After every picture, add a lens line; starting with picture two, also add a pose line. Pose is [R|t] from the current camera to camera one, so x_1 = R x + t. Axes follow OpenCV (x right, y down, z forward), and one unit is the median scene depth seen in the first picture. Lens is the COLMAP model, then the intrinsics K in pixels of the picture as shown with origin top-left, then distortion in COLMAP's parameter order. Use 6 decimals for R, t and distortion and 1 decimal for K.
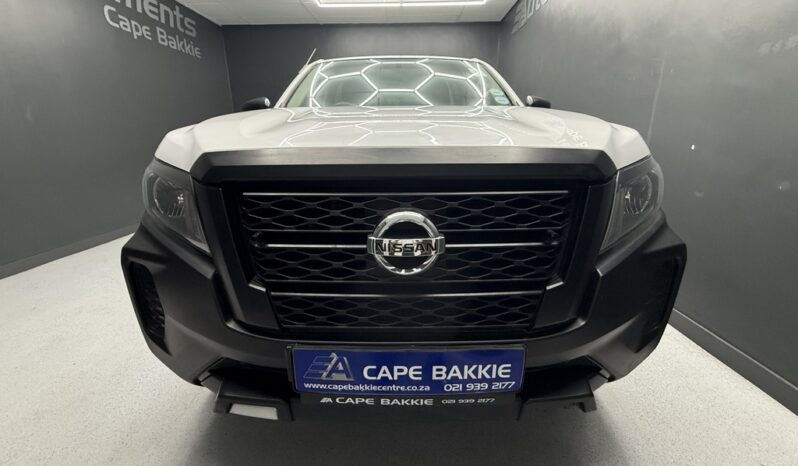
lens RADIAL K [[318.9, 0, 397.1], [0, 318.9, 239.1], [0, 0, 1]] dist [-0.004725, 0.001168]
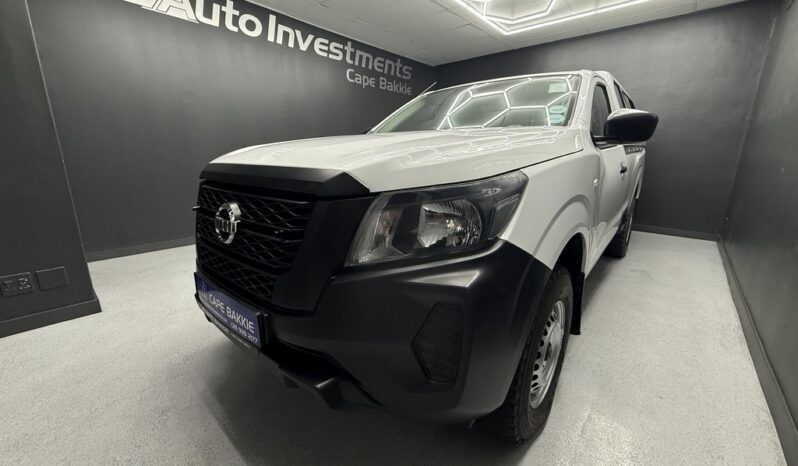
lens RADIAL K [[318.9, 0, 402.3], [0, 318.9, 234.3], [0, 0, 1]] dist [-0.004725, 0.001168]
pose [[0.777197, 0.152484, -0.610503, 0.260242], [-0.196828, 0.980422, -0.005693, -0.010818], [0.597682, 0.124588, 0.791993, 0.048653]]
